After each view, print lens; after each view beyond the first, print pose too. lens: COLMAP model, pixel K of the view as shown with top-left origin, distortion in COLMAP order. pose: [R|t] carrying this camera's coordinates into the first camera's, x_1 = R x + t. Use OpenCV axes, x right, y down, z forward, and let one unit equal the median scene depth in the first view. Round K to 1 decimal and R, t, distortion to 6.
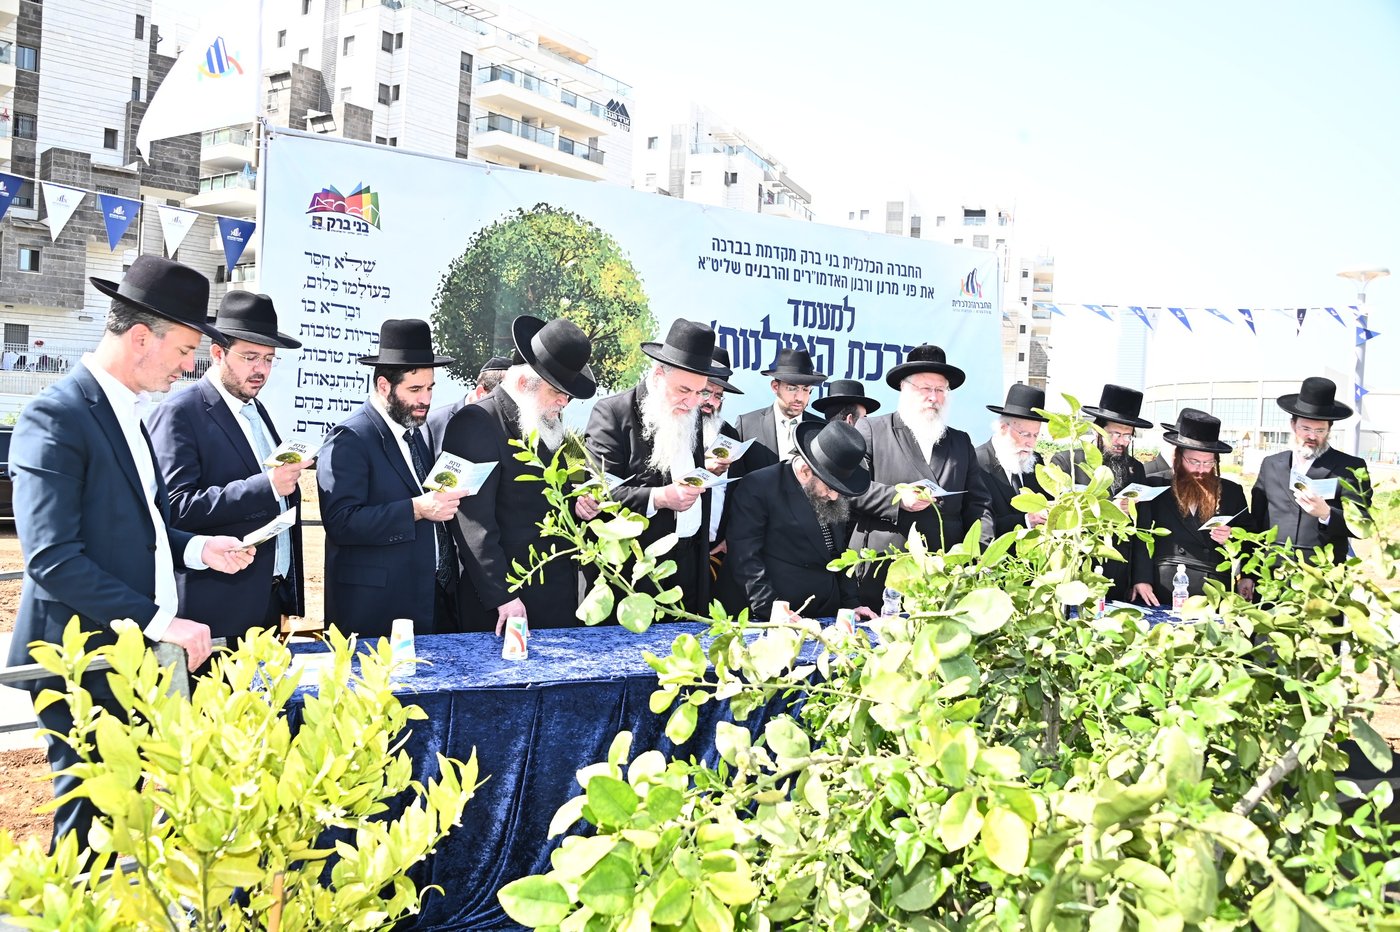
lens RADIAL K [[1126.8, 0, 701.4], [0, 1126.8, 474.8], [0, 0, 1]] dist [-0.139109, 0.071677]
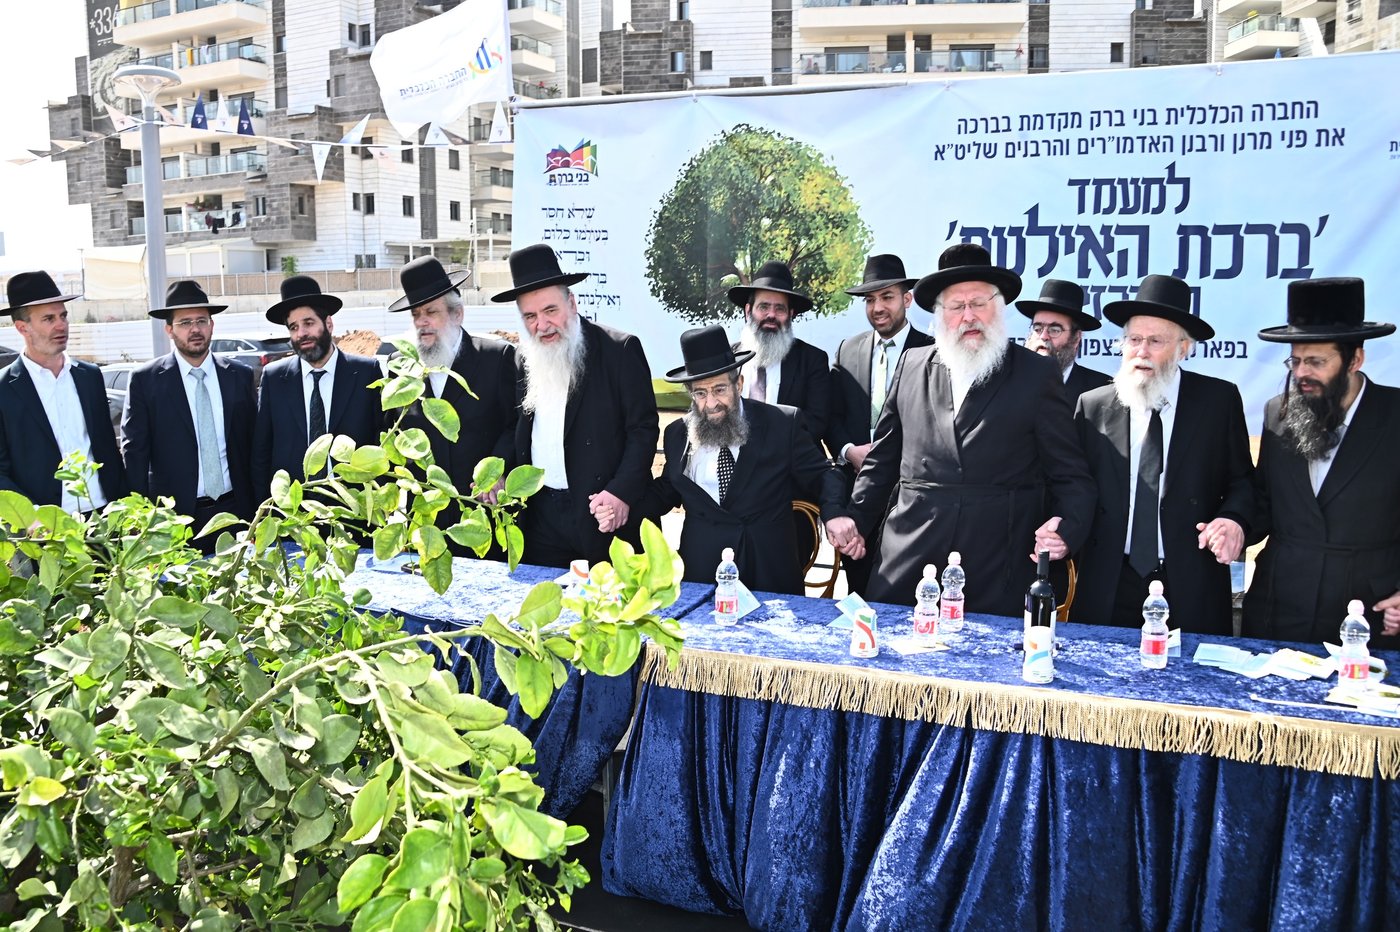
lens RADIAL K [[1126.8, 0, 670.2], [0, 1126.8, 455.7], [0, 0, 1]] dist [-0.139109, 0.071677]
pose [[0.582772, 0.057756, -0.810581, 0.583050], [-0.000481, 0.997495, 0.070729, -0.025730], [0.812635, -0.040829, 0.581340, 0.377189]]
